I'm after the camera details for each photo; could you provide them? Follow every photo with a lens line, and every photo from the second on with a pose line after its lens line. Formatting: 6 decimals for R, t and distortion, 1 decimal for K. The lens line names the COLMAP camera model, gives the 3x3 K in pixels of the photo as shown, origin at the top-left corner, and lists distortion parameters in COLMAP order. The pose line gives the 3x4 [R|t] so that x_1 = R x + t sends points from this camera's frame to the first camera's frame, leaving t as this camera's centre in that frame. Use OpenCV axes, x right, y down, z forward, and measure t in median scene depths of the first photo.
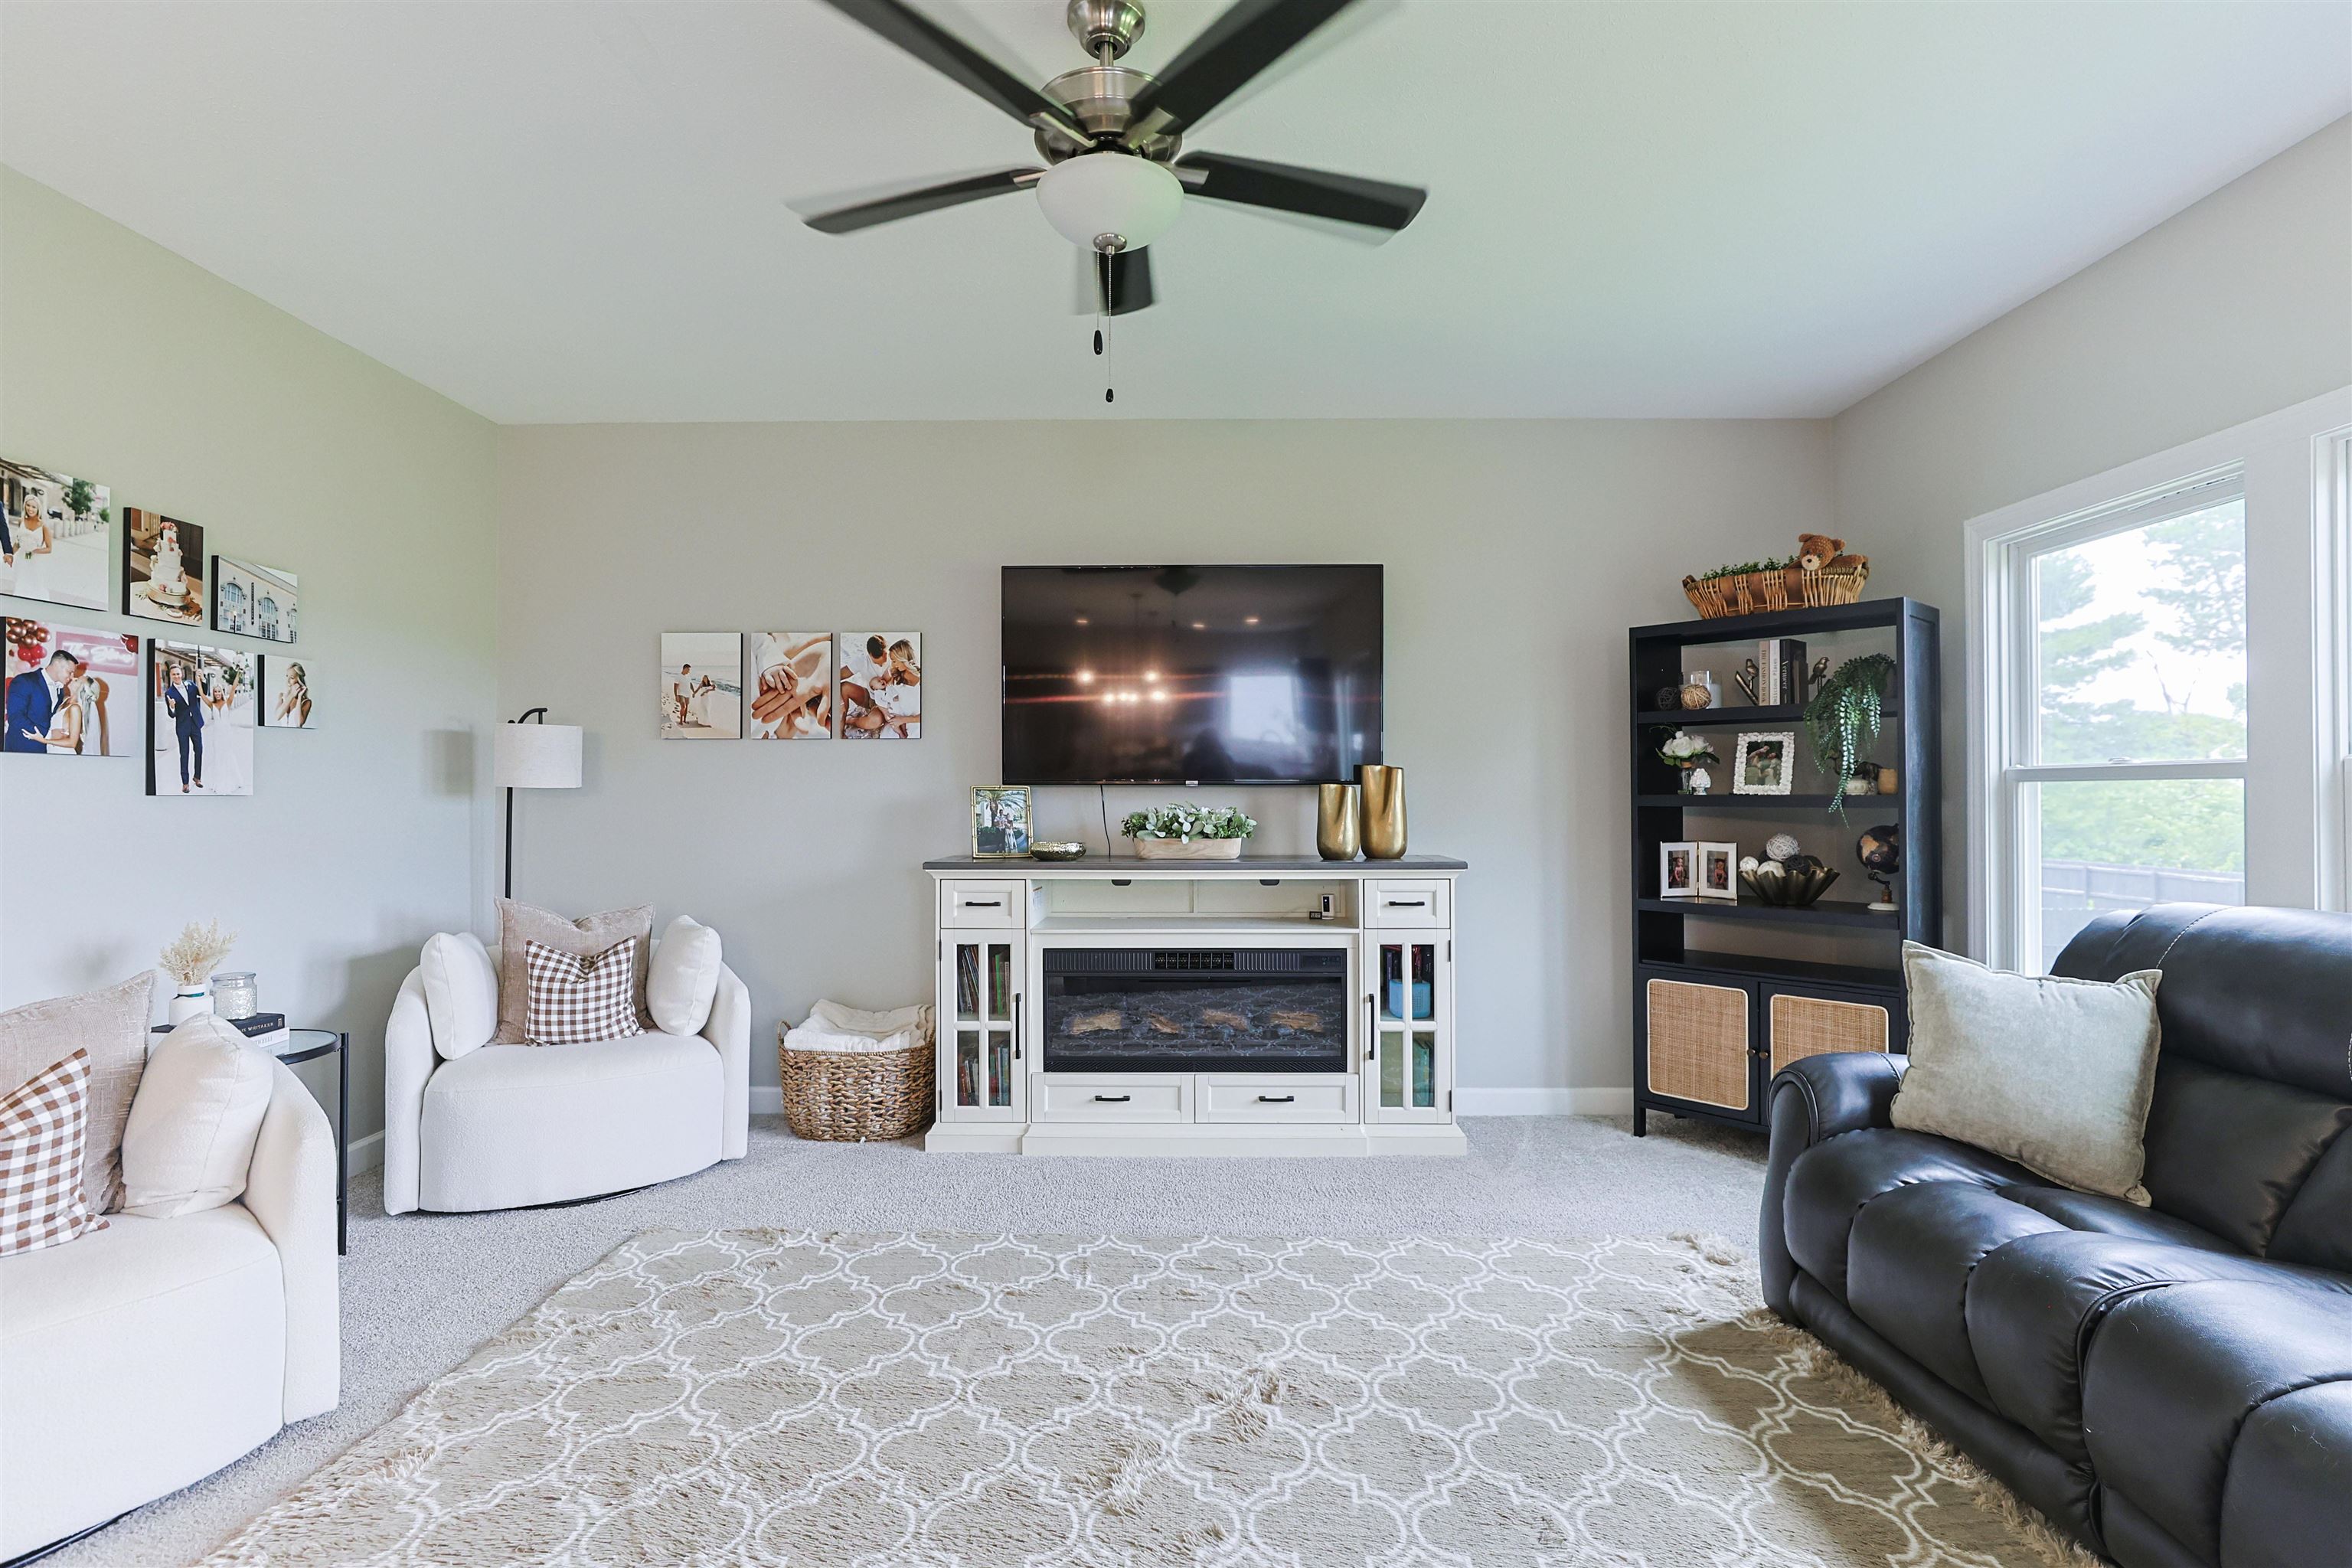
lens RADIAL K [[1117.1, 0, 1187.9], [0, 1117.1, 776.4], [0, 0, 1]] dist [-0.011742, 0.000921]
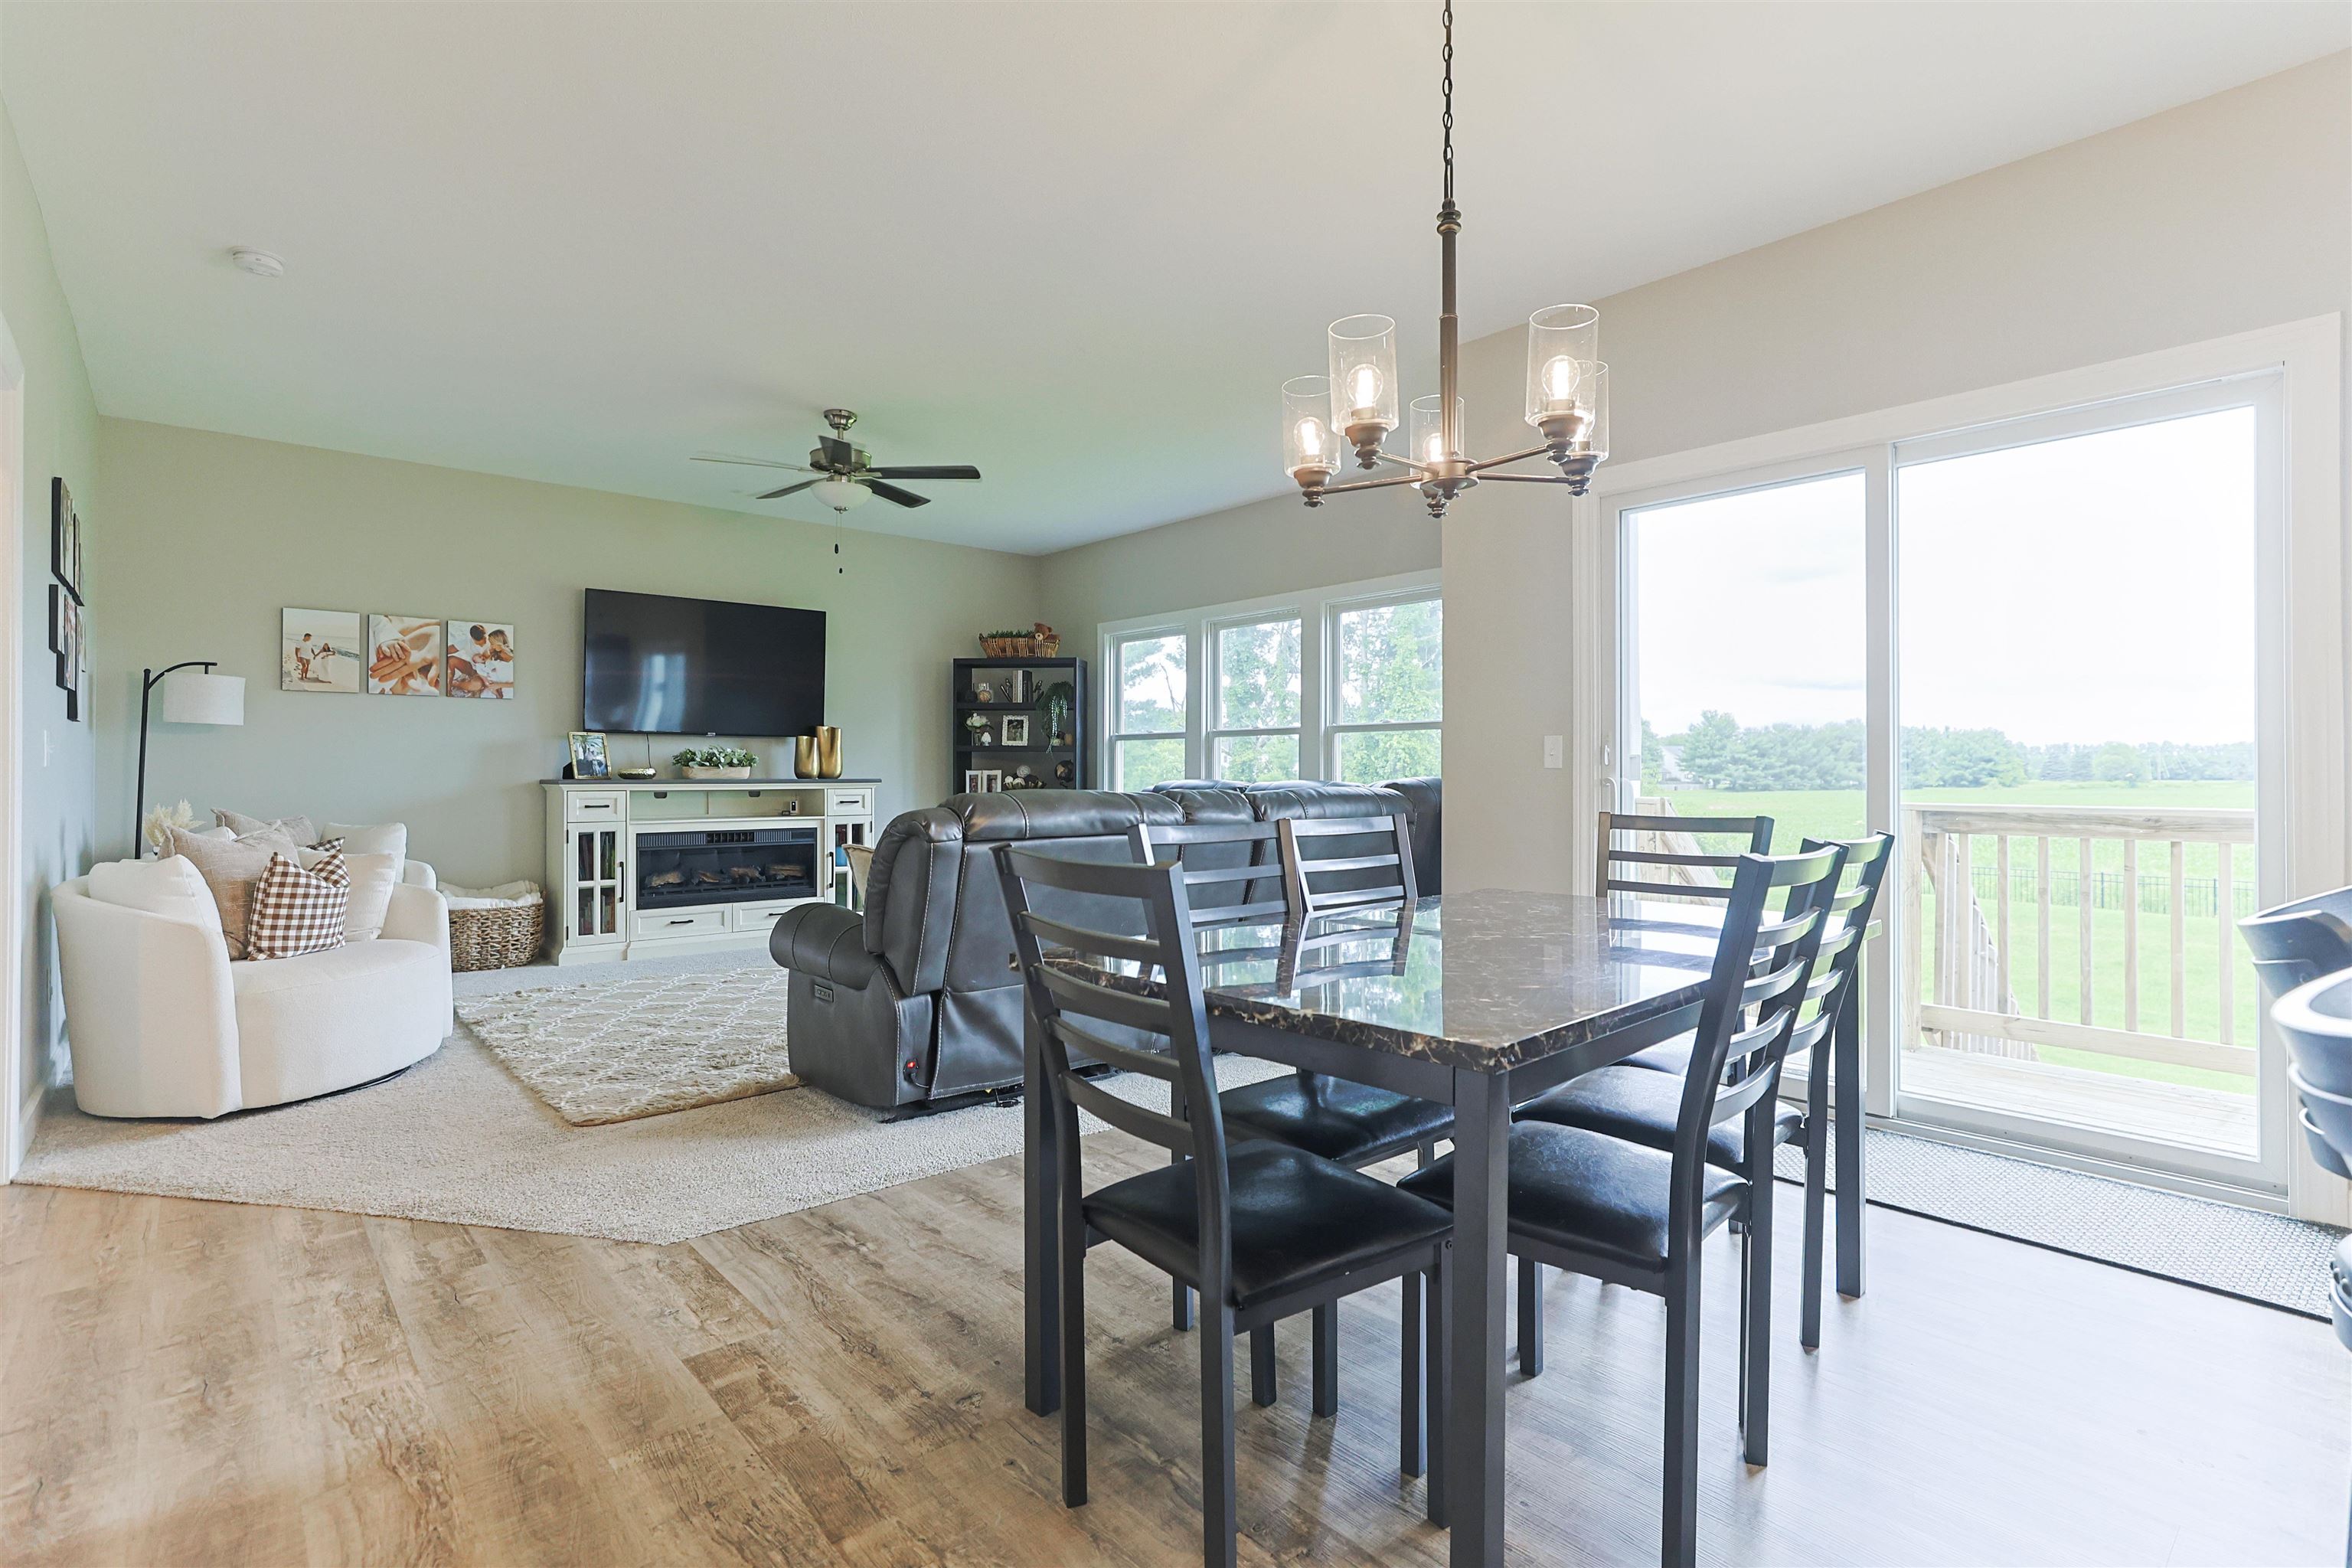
lens RADIAL K [[1122.6, 0, 1152.2], [0, 1122.6, 753.8], [0, 0, 1]] dist [0.013733, 0.000960]
pose [[0.760997, 0.012580, 0.648633, -0.624366], [-0.013835, 0.999899, -0.003160, 0.034026], [-0.648607, -0.006569, 0.761095, -0.727635]]
